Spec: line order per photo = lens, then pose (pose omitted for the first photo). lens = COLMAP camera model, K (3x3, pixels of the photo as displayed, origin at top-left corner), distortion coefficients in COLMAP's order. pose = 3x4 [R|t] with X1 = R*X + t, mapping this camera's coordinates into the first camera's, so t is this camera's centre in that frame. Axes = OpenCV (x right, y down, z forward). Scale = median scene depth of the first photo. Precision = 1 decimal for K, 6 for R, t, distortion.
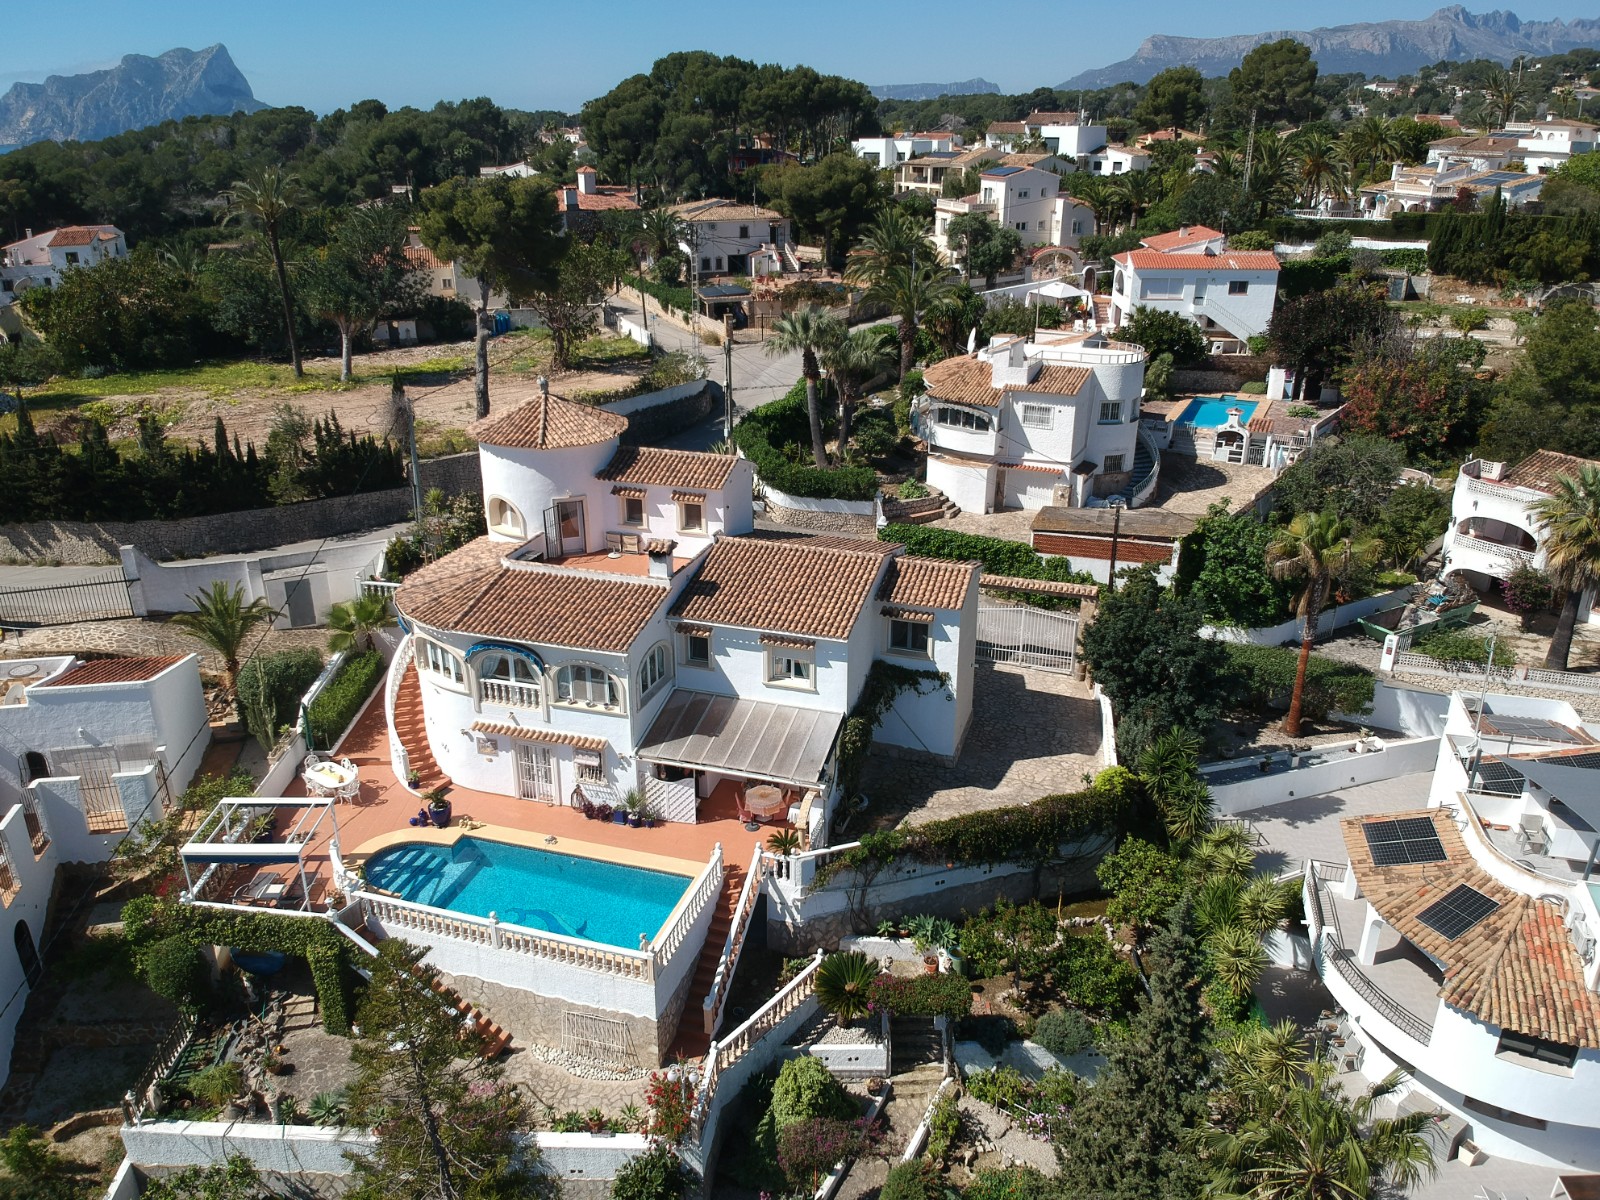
lens RADIAL K [[1166.0, 0, 808.9], [0, 1166.0, 594.3], [0, 0, 1]] dist [0.071440, -0.140142]
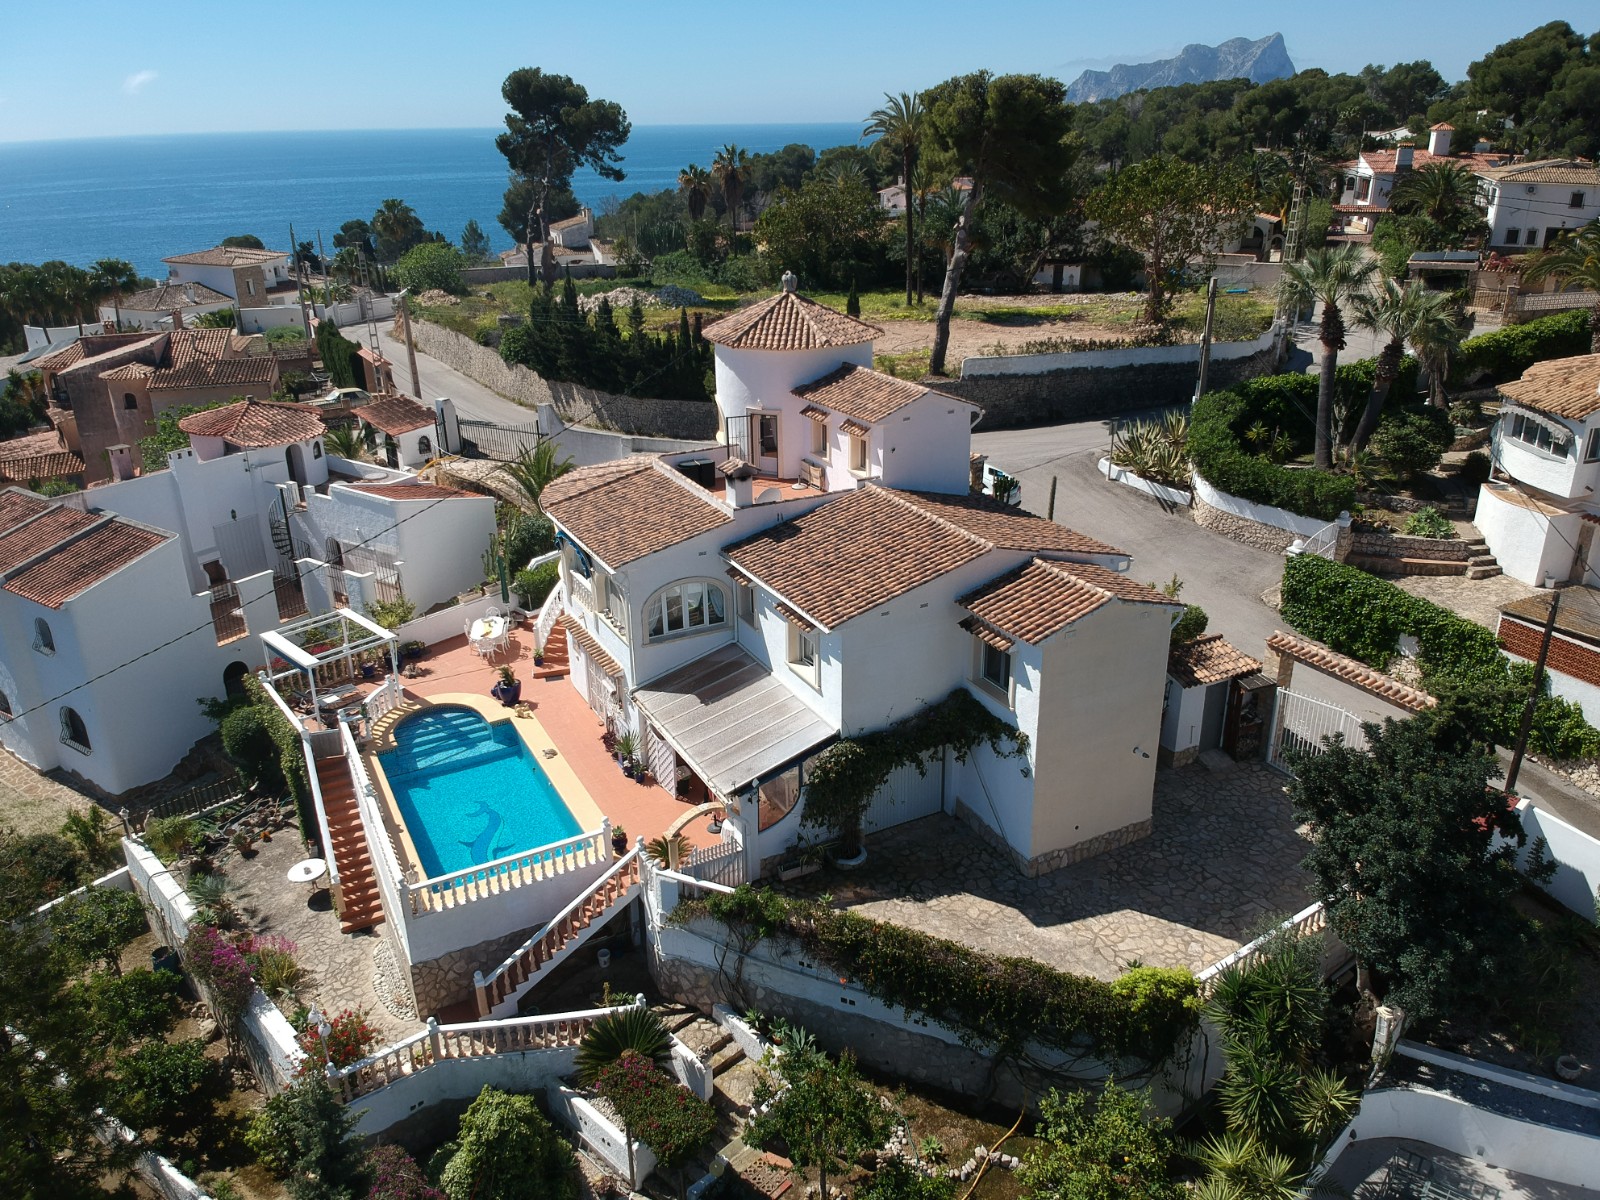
lens RADIAL K [[1166.0, 0, 808.9], [0, 1166.0, 594.3], [0, 0, 1]] dist [0.071440, -0.140142]
pose [[0.714081, 0.252150, -0.653076, 0.332061], [-0.246652, 0.963681, 0.102381, -0.036785], [0.655172, 0.087974, 0.750340, 0.294476]]
